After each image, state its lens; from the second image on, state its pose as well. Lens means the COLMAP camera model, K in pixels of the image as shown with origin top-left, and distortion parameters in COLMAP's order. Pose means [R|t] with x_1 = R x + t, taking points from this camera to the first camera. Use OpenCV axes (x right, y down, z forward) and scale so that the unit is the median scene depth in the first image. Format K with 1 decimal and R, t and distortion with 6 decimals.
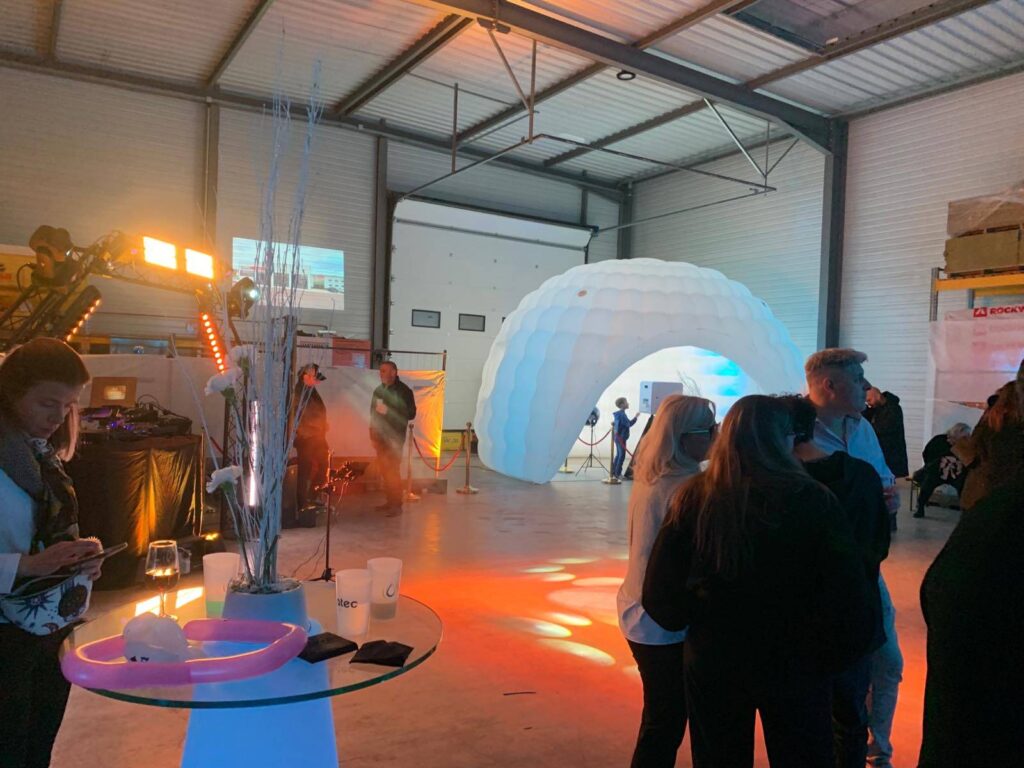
lens RADIAL K [[775.9, 0, 497.3], [0, 775.9, 378.7], [0, 0, 1]] dist [0.008292, 0.003223]
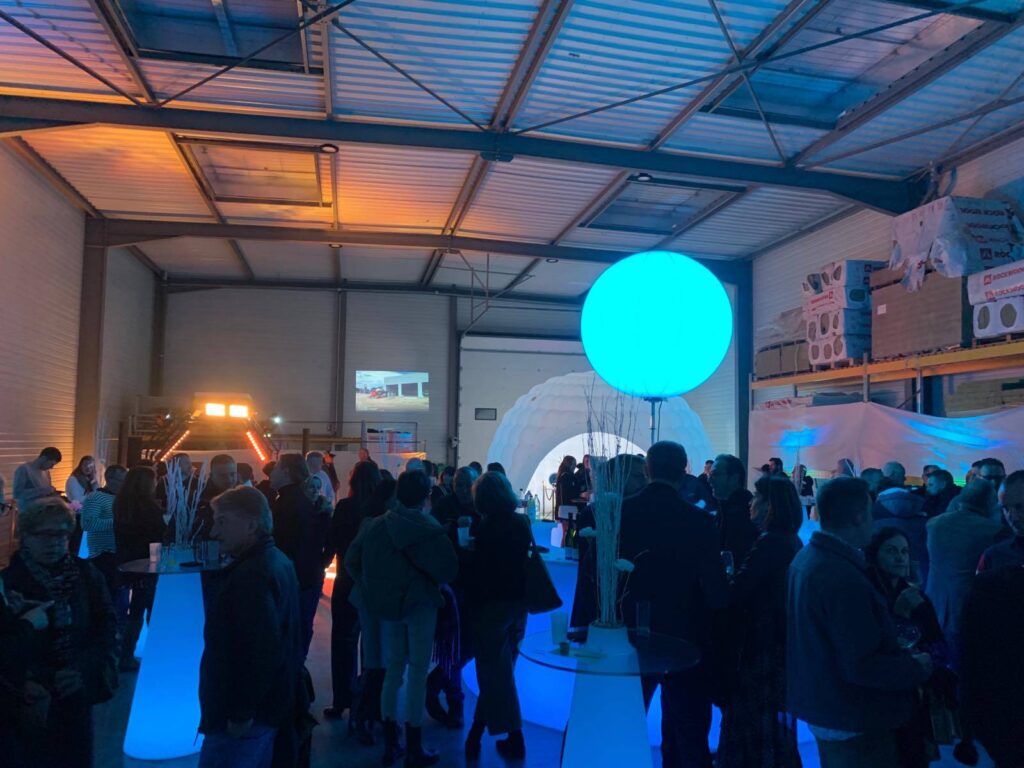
lens RADIAL K [[763.4, 0, 512.0], [0, 763.4, 384.0], [0, 0, 1]] dist [0.074086, -0.086749]
pose [[0.940544, -0.051130, -0.335803, 0.455859], [0.021076, 0.995486, -0.092542, 0.000245], [0.339018, 0.079963, 0.937375, -0.346482]]
